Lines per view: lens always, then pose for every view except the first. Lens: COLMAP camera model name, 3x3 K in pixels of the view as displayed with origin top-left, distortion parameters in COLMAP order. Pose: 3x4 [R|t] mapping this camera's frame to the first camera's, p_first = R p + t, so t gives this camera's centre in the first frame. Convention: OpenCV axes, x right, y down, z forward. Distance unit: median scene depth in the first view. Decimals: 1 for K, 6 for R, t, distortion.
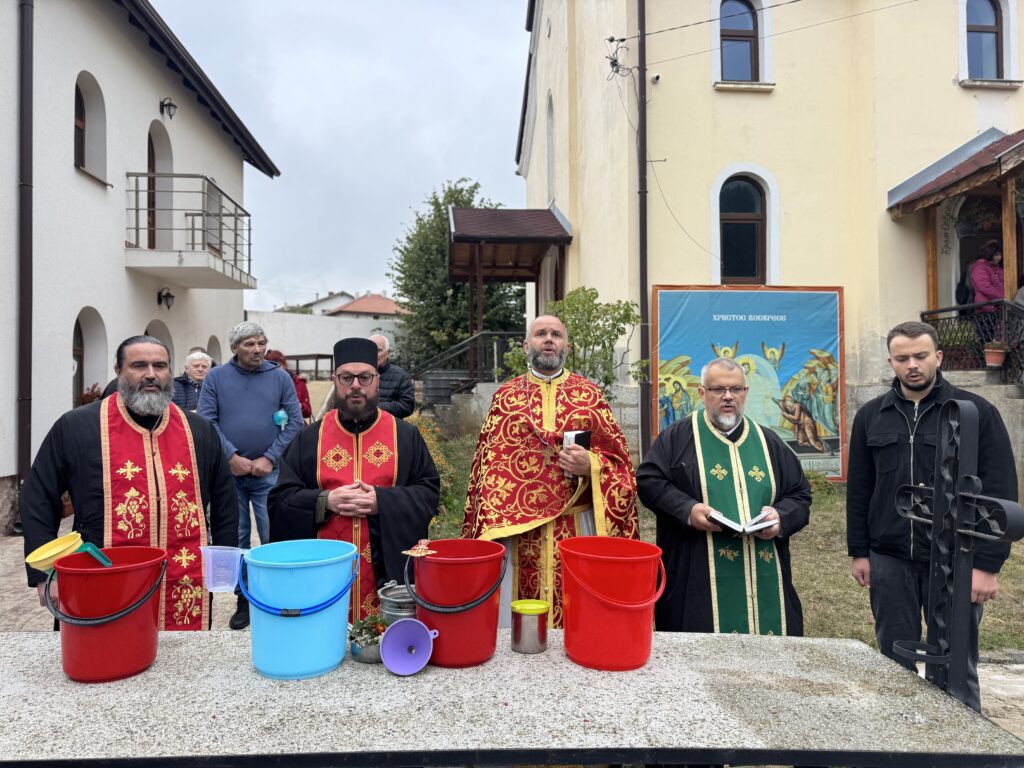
lens RADIAL K [[722.1, 0, 516.4], [0, 722.1, 388.0], [0, 0, 1]] dist [0.057881, -0.063532]
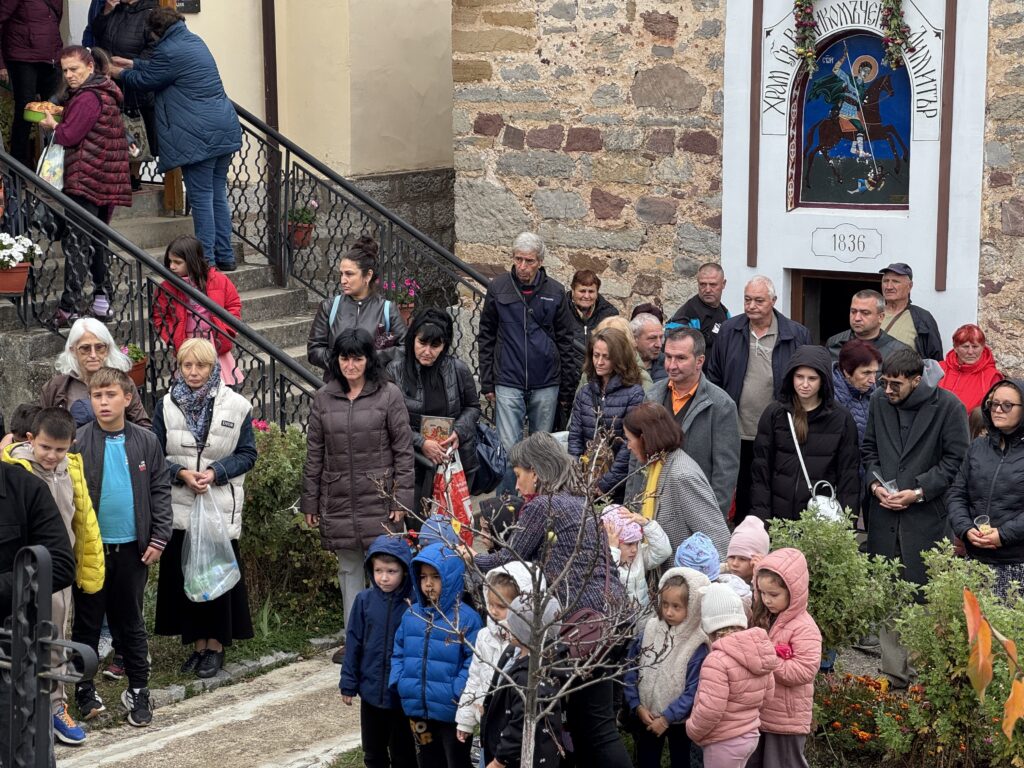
lens RADIAL K [[2303.2, 0, 504.3], [0, 2303.2, 344.5], [0, 0, 1]] dist [0.255149, 0.000000]
pose [[0.624258, -0.109598, 0.773493, -0.323847], [-0.017574, 0.987890, 0.154160, -0.170628], [-0.781021, -0.109829, 0.614771, -0.326129]]
